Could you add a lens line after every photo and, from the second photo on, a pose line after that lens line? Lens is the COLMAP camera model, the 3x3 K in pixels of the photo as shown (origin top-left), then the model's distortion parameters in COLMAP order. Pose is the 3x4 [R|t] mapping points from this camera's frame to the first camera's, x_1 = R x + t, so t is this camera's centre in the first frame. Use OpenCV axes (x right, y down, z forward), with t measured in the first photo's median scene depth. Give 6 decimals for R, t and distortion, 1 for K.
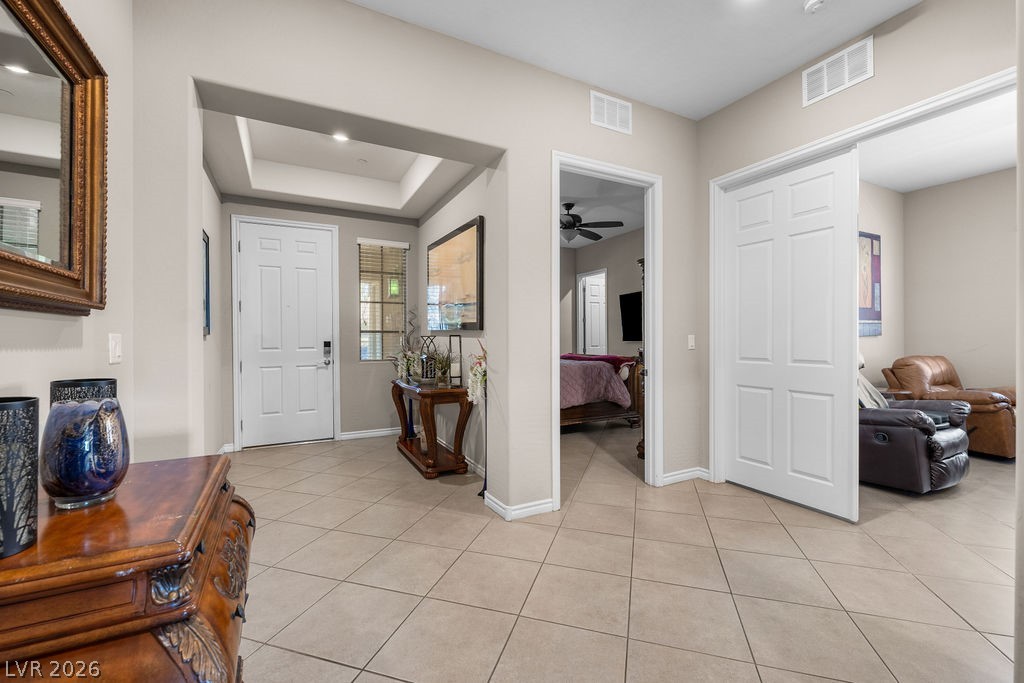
lens RADIAL K [[422.5, 0, 512.0], [0, 422.5, 341.5], [0, 0, 1]] dist [0.000071, 0.000008]
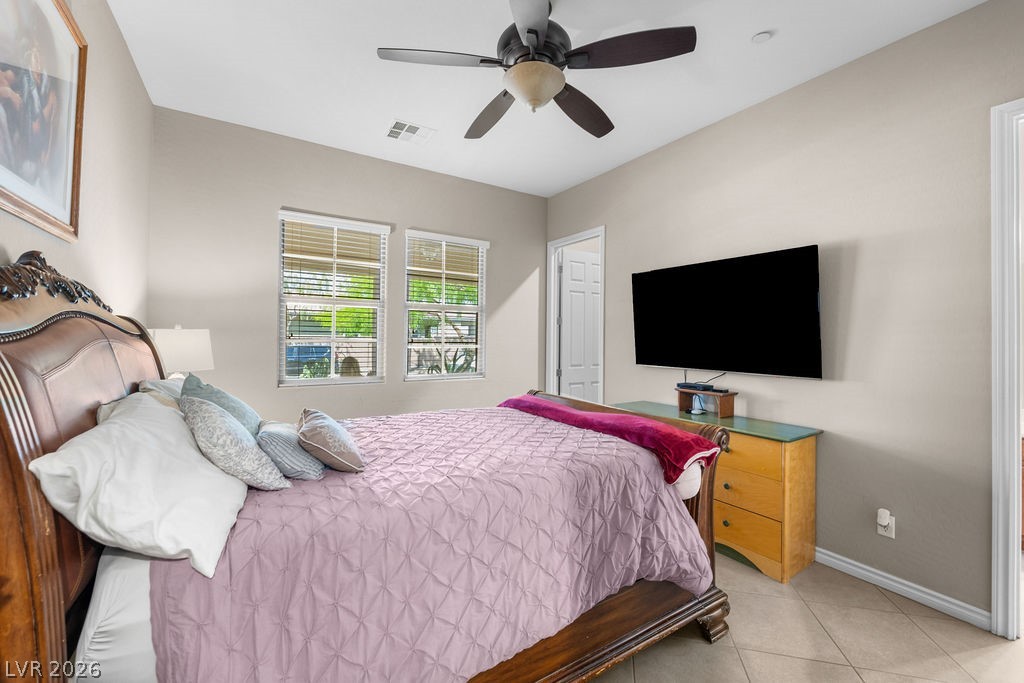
lens RADIAL K [[422.5, 0, 512.0], [0, 422.5, 341.5], [0, 0, 1]] dist [0.000071, 0.000008]
pose [[0.996368, 0.019938, 0.082785, 0.092196], [-0.020232, 0.999792, 0.002718, -0.035699], [-0.082714, -0.004383, 0.996564, 0.671716]]
